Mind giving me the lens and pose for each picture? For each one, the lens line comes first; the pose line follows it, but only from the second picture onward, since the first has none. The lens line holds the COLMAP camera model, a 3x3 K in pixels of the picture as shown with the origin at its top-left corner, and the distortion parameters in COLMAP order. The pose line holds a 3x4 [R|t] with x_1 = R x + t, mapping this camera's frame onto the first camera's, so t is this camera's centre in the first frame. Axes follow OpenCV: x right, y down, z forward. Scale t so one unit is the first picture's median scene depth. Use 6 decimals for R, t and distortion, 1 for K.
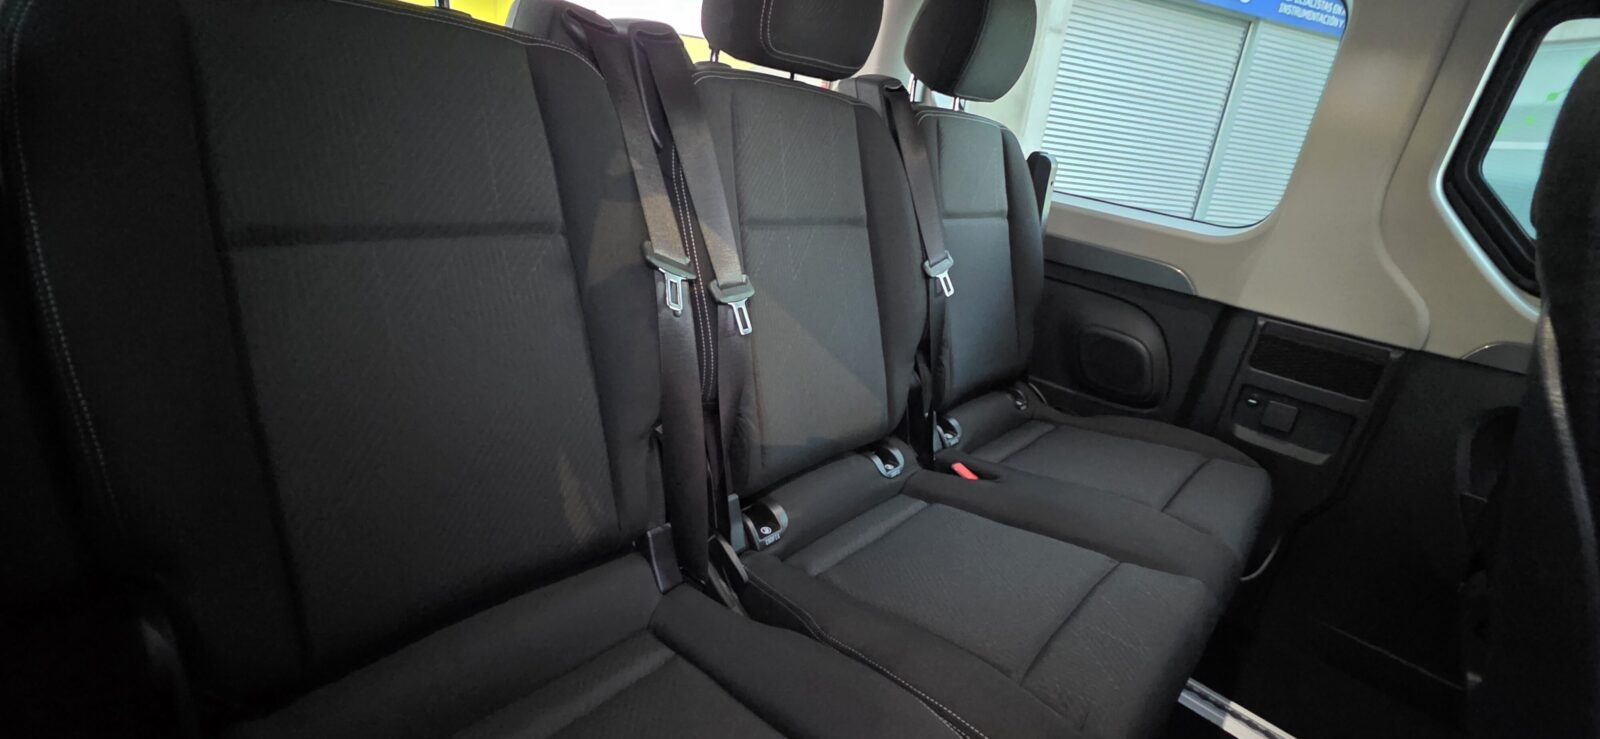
lens RADIAL K [[641.7, 0, 791.5], [0, 641.7, 368.7], [0, 0, 1]] dist [0.000455, 0.000598]
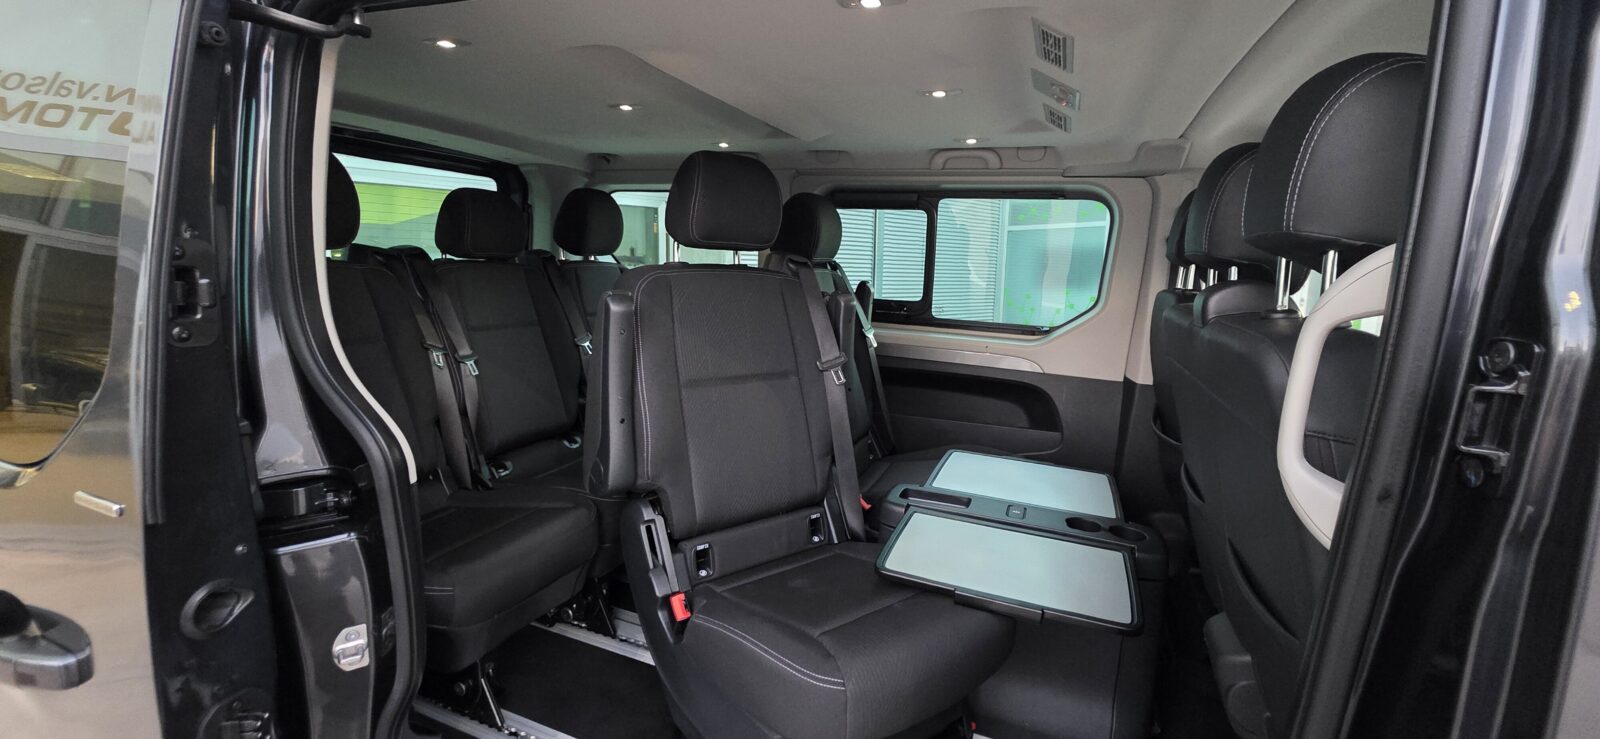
lens RADIAL K [[641.7, 0, 791.5], [0, 641.7, 368.7], [0, 0, 1]] dist [0.000455, 0.000598]
pose [[0.928977, -0.145830, 0.340198, 0.175322], [0.198939, 0.971791, -0.126671, 0.383998], [-0.312129, 0.185353, 0.931783, -1.296254]]
